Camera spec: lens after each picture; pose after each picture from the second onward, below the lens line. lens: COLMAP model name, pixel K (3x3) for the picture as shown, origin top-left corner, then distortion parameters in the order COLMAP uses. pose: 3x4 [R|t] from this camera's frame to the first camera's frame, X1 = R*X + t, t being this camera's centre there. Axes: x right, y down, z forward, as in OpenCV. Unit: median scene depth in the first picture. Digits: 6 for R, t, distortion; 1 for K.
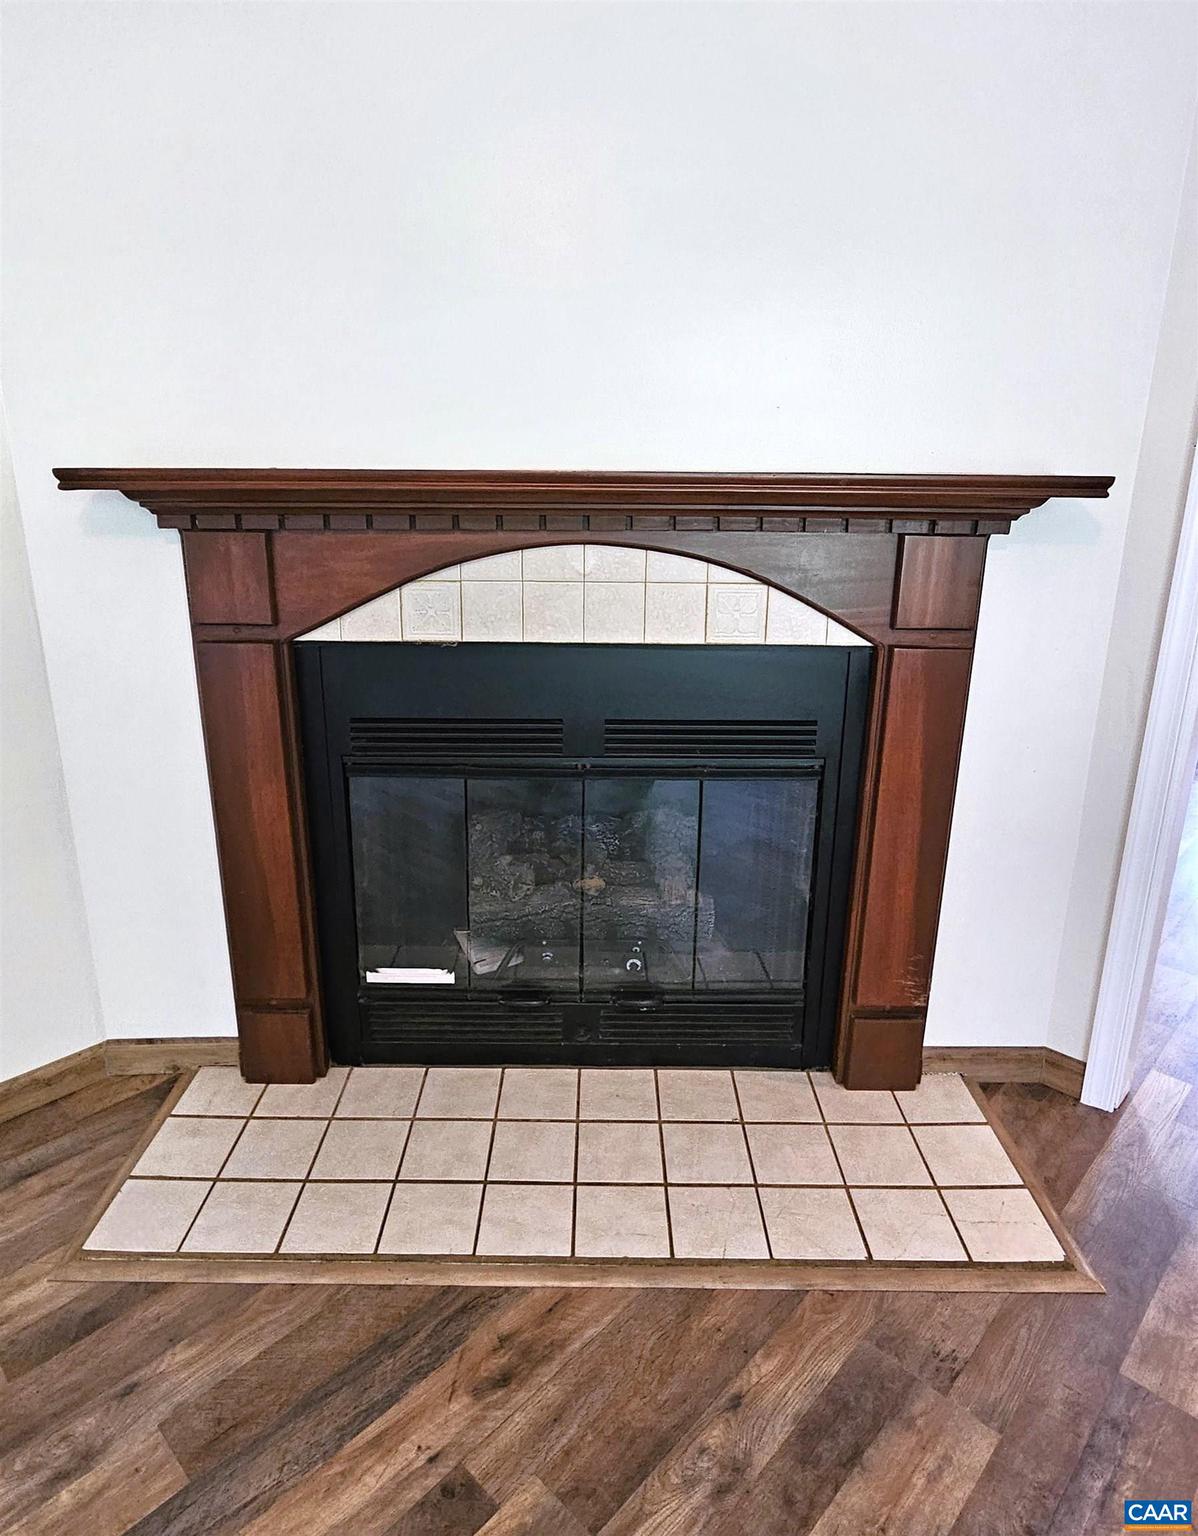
lens RADIAL K [[921.5, 0, 586.5], [0, 921.5, 716.6], [0, 0, 1]] dist [0.001744, -0.041447]
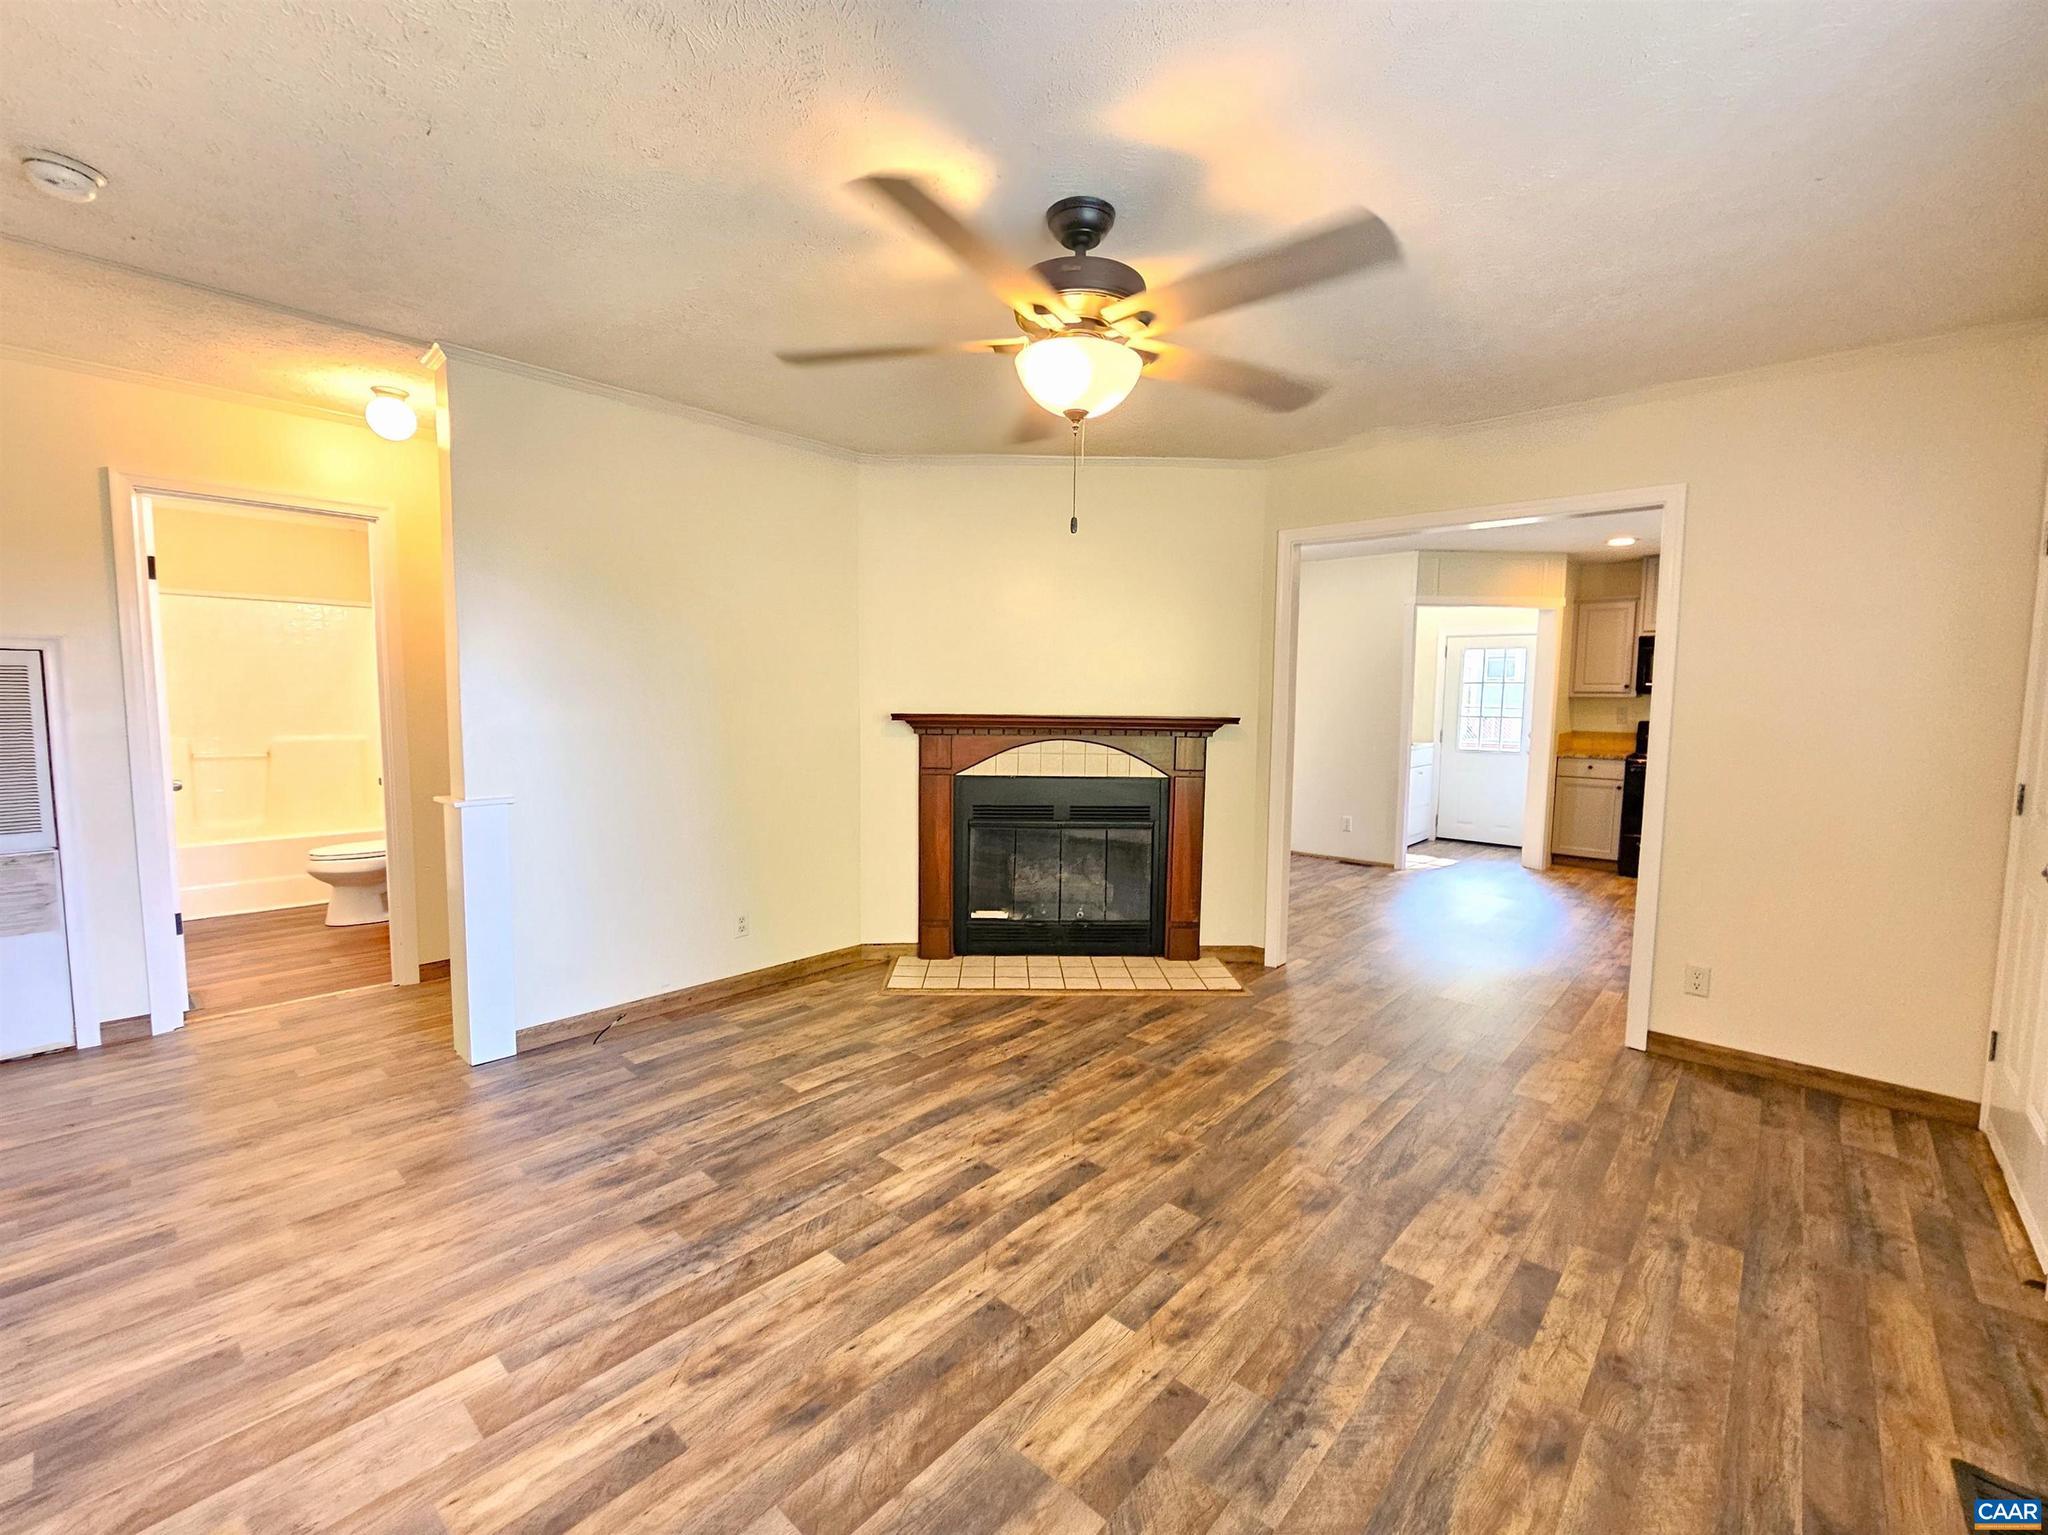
lens RADIAL K [[873.2, 0, 1032.1], [0, 873.2, 739.1], [0, 0, 1]] dist [0.000765, -0.000086]
pose [[0.998891, 0.005406, 0.046779, -0.202275], [0.004797, 0.976542, -0.215276, 0.348025], [-0.046846, 0.215261, 0.975432, -1.444757]]
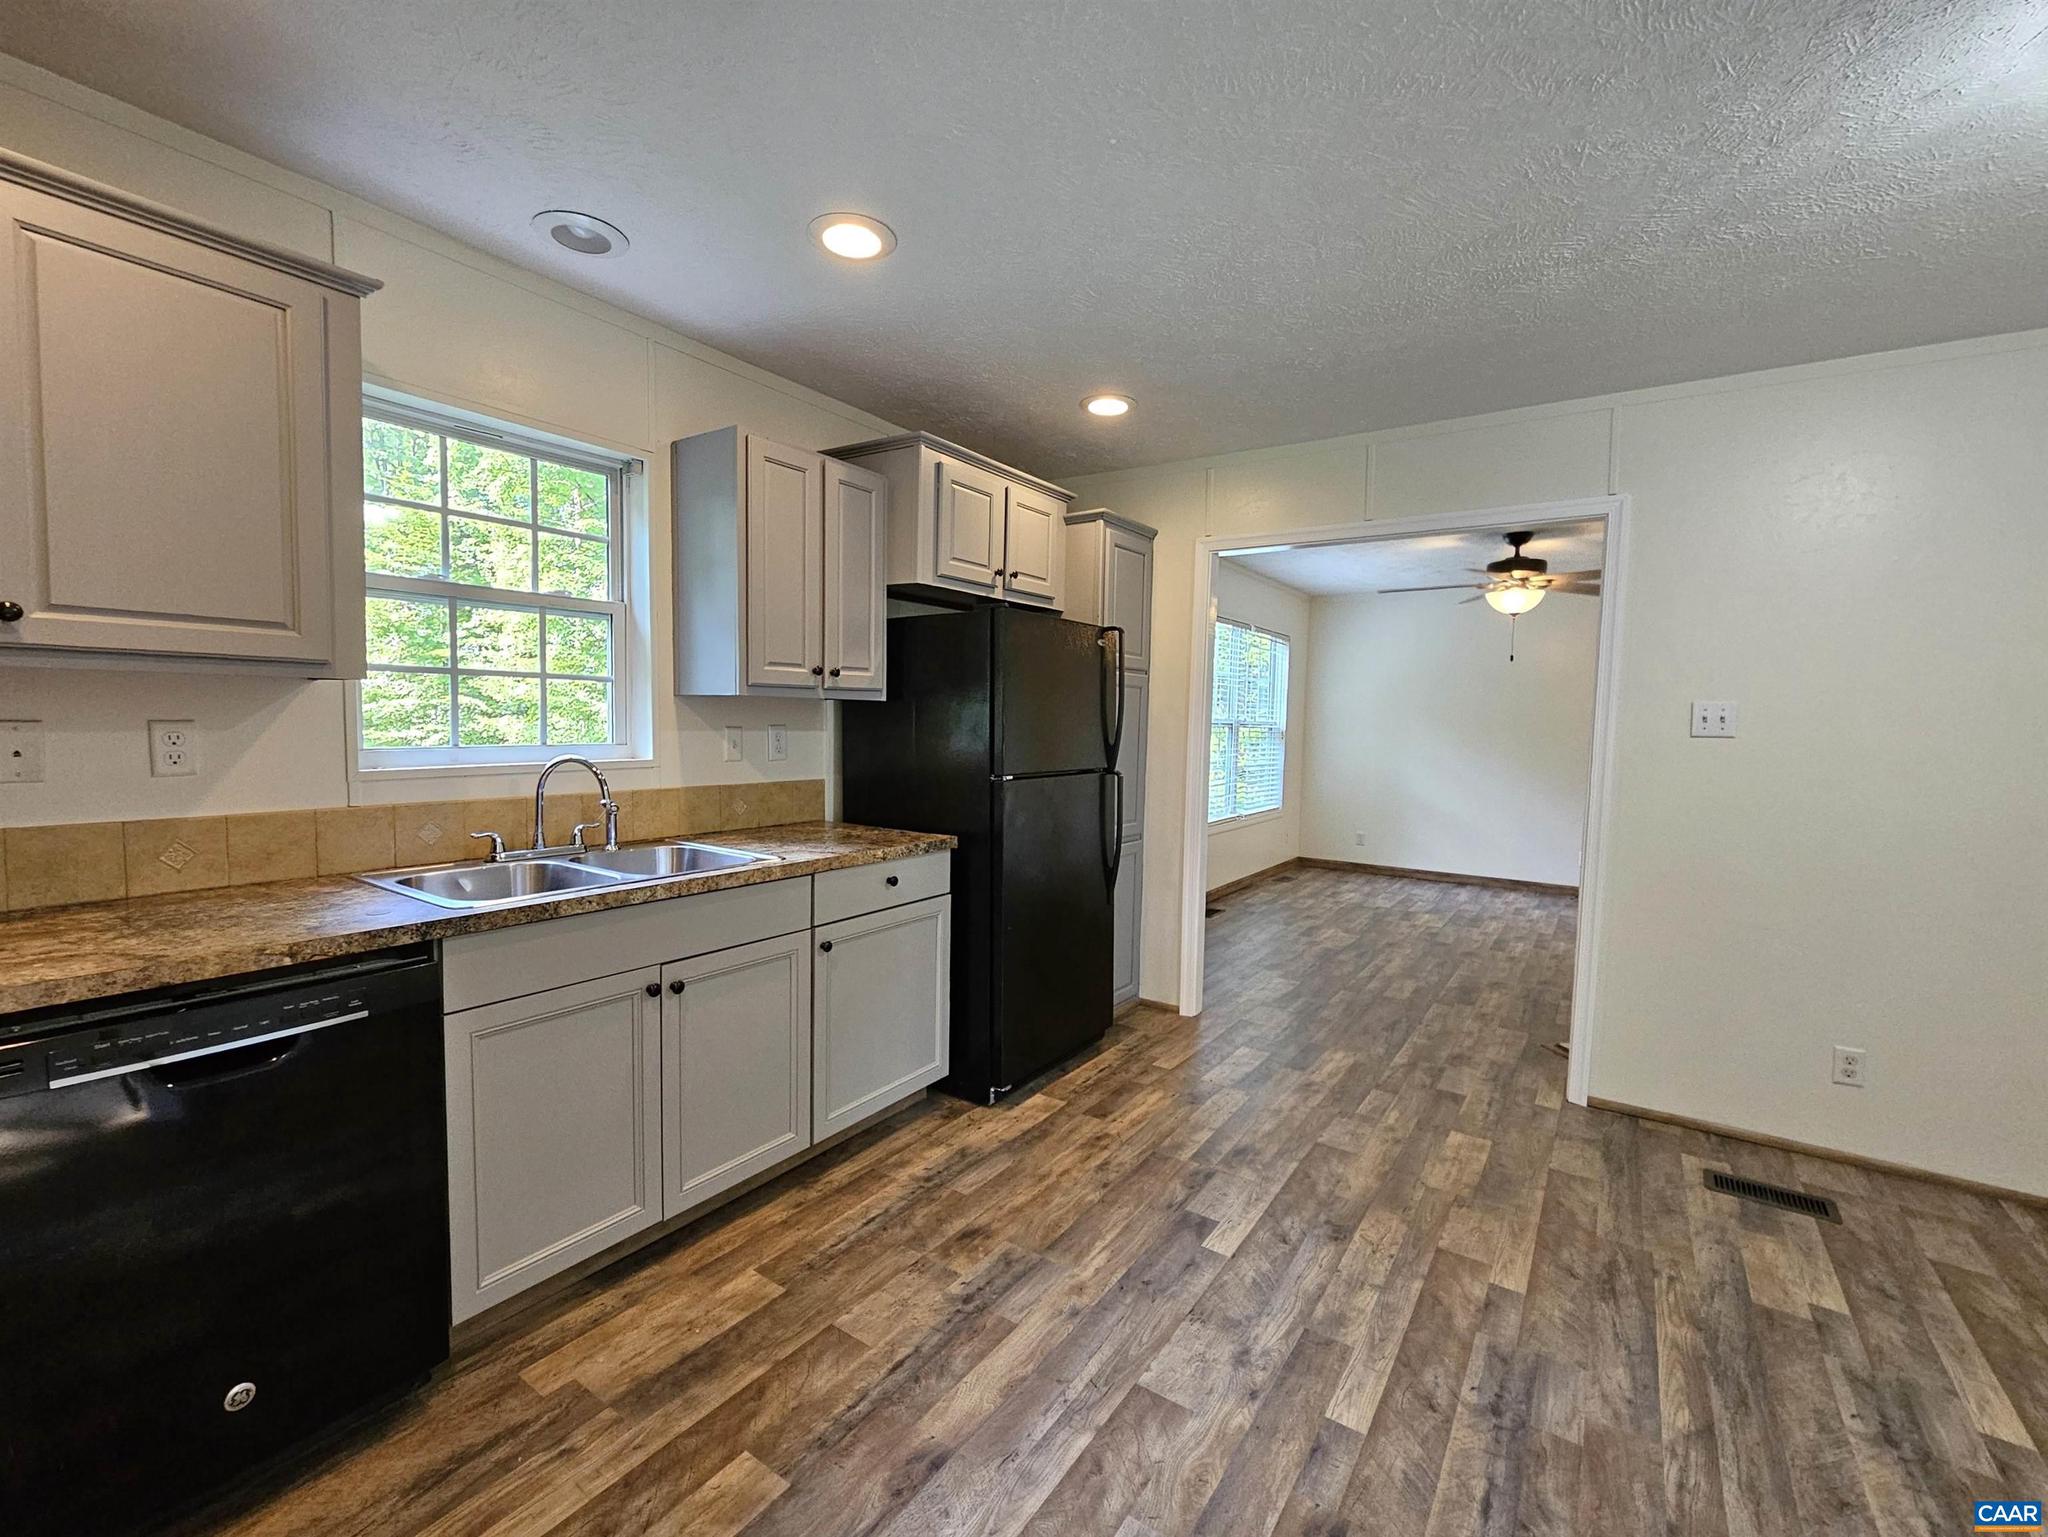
lens RADIAL K [[881.5, 0, 1023.2], [0, 881.5, 764.3], [0, 0, 1]] dist [-0.000350, 0.004087]
pose [[-0.984921, -0.013285, -0.172493, 2.039227], [-0.066737, 0.949053, 0.307969, -0.679113], [0.159613, 0.314836, -0.935629, 2.355020]]
